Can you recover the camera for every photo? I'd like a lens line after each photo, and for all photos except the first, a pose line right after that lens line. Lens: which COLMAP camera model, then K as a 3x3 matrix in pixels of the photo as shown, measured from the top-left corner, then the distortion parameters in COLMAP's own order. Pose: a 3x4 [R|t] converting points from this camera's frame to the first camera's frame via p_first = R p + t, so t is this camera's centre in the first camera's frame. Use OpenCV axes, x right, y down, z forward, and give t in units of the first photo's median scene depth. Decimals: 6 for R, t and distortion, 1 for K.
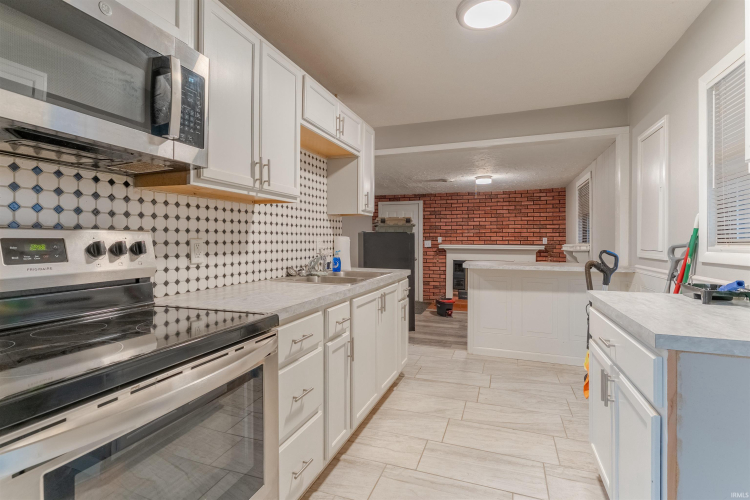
lens RADIAL K [[363.3, 0, 375.0], [0, 363.3, 248.0], [0, 0, 1]] dist [0.018376, 0.000290]
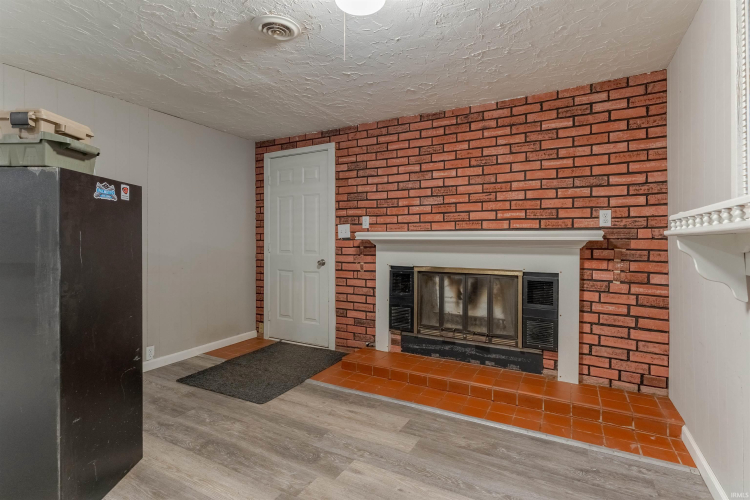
lens RADIAL K [[363.3, 0, 375.0], [0, 363.3, 244.4], [0, 0, 1]] dist [0.018376, 0.000290]
pose [[0.987574, -0.001314, -0.157152, 0.276838], [-0.000078, 0.999961, -0.008852, 0.011073], [0.157158, 0.008754, 0.987535, 0.561126]]
